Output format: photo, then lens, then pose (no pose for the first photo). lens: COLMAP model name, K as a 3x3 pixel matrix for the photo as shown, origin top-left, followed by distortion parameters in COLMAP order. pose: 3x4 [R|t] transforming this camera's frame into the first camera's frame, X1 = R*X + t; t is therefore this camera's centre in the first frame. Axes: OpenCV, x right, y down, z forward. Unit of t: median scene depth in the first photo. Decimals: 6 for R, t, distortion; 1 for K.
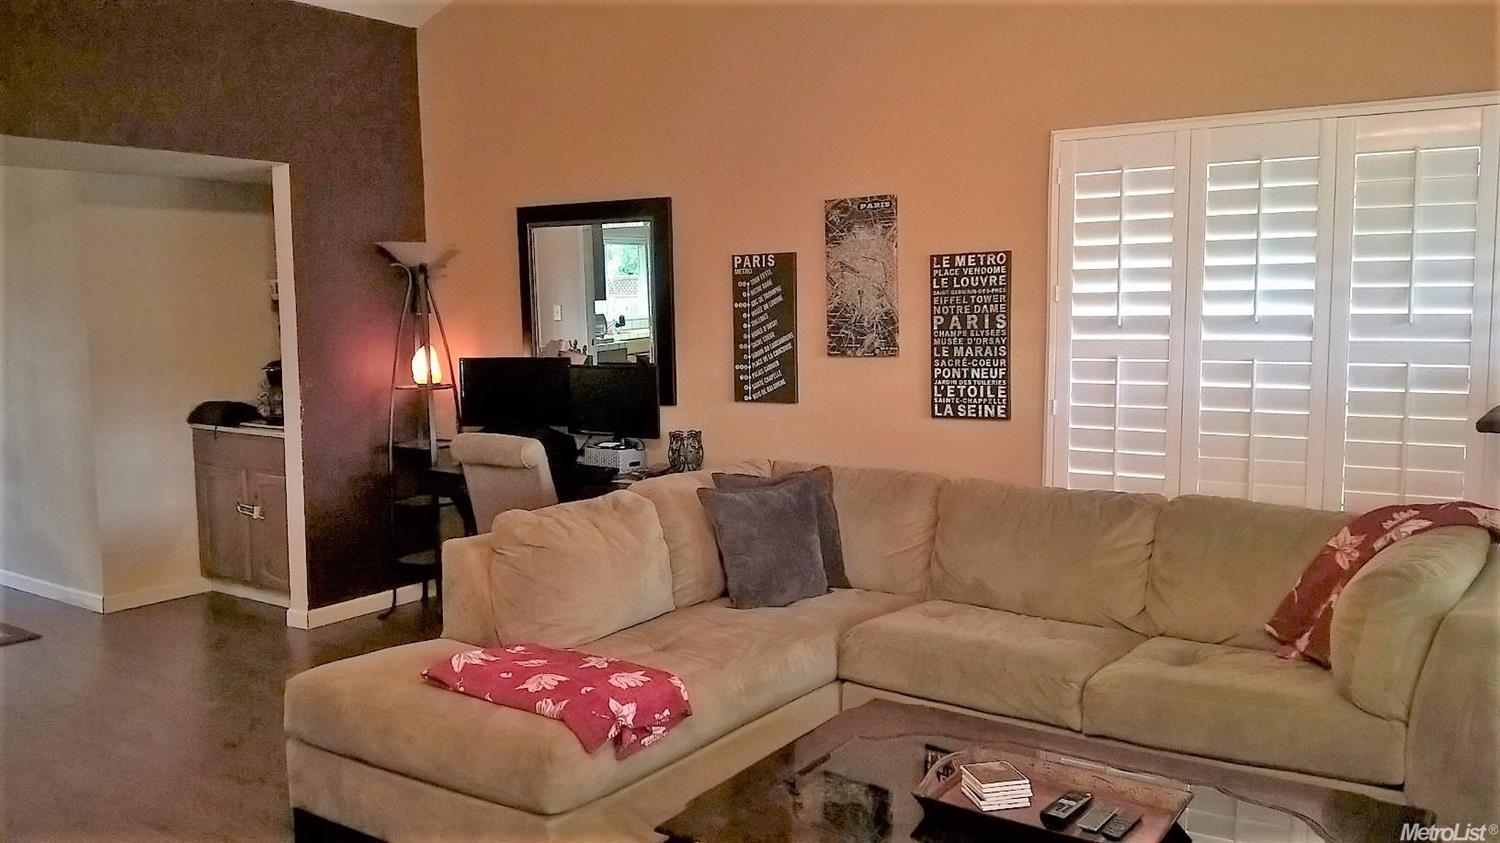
lens RADIAL K [[1189.5, 0, 741.5], [0, 1189.5, 434.2], [0, 0, 1]] dist [0.133638, -0.248028]
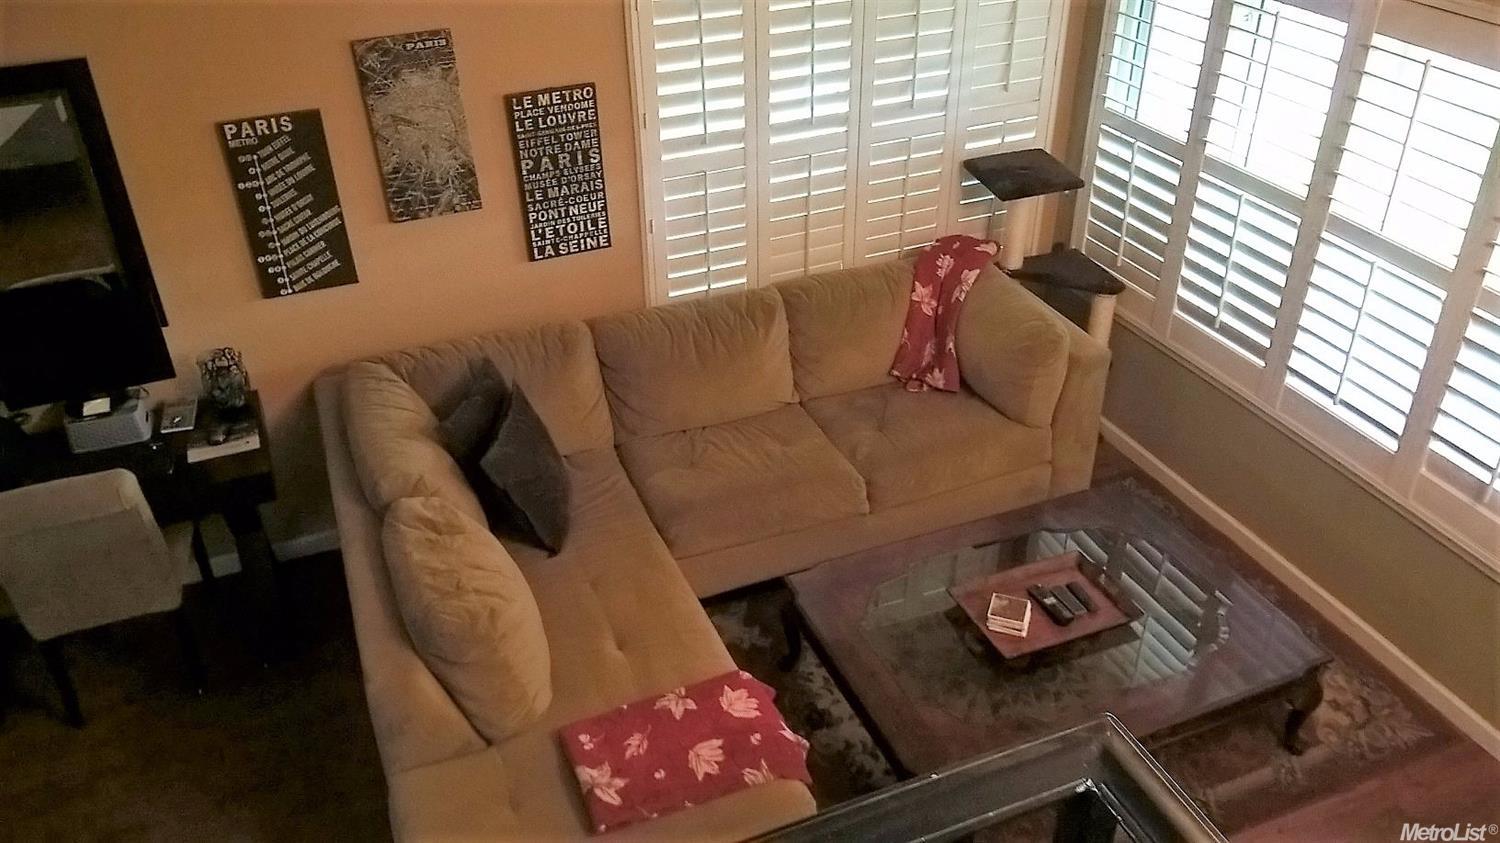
lens RADIAL K [[1189.5, 0, 741.5], [0, 1189.5, 434.2], [0, 0, 1]] dist [0.133638, -0.248028]
pose [[0.558441, -0.455154, 0.693527, -0.489687], [0.102990, 0.867606, 0.486471, -0.352969], [-0.823126, -0.200239, 0.531382, 0.323311]]
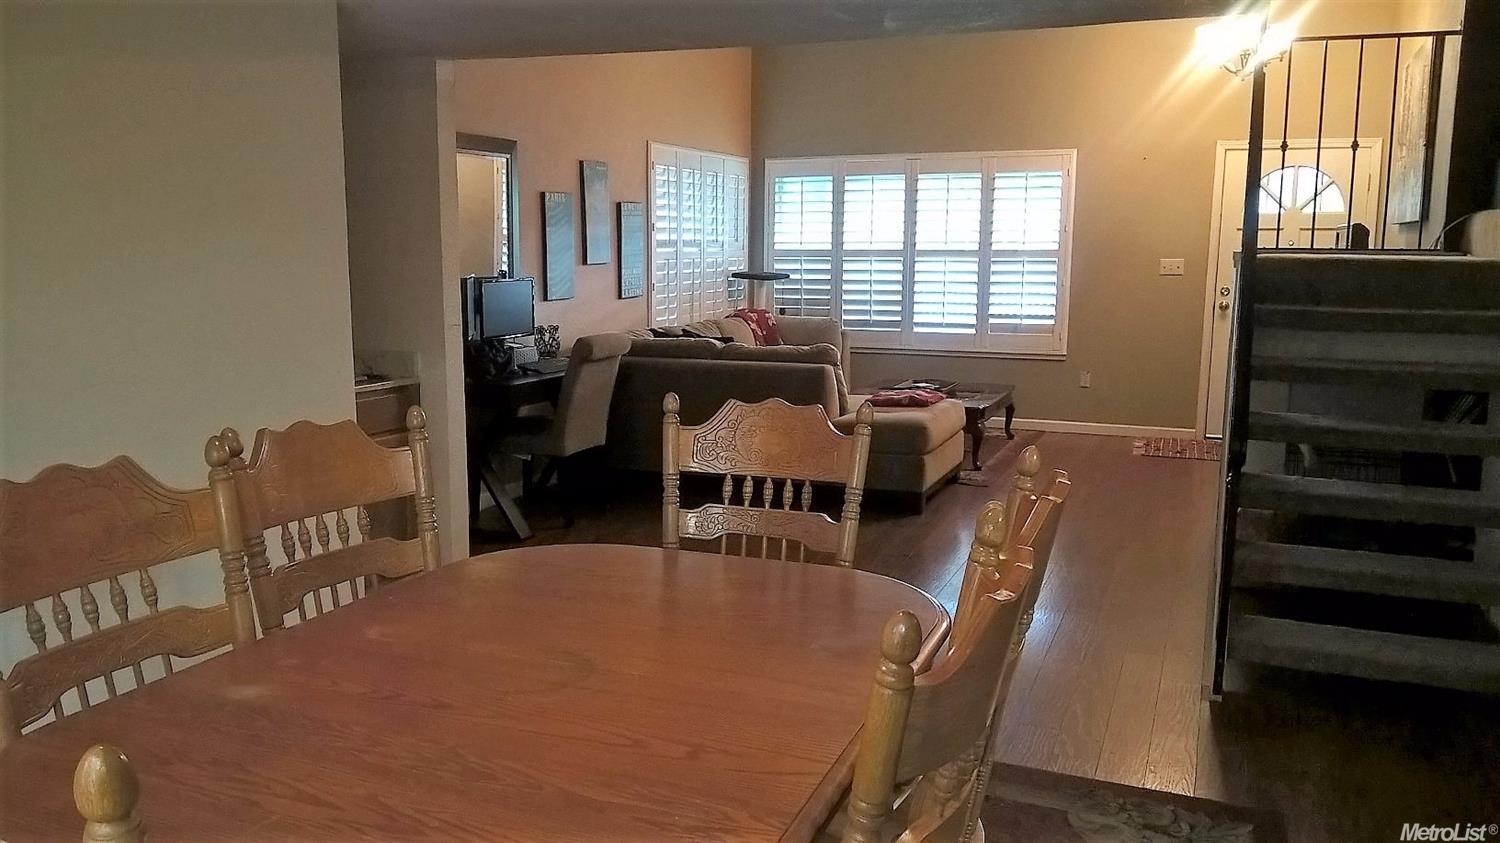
lens RADIAL K [[1189.5, 0, 741.5], [0, 1189.5, 434.2], [0, 0, 1]] dist [0.133638, -0.248028]
pose [[-0.221956, -0.148933, 0.963615, -1.569242], [0.097741, 0.979890, 0.173962, -0.106362], [-0.970145, 0.132796, -0.202936, 1.224724]]
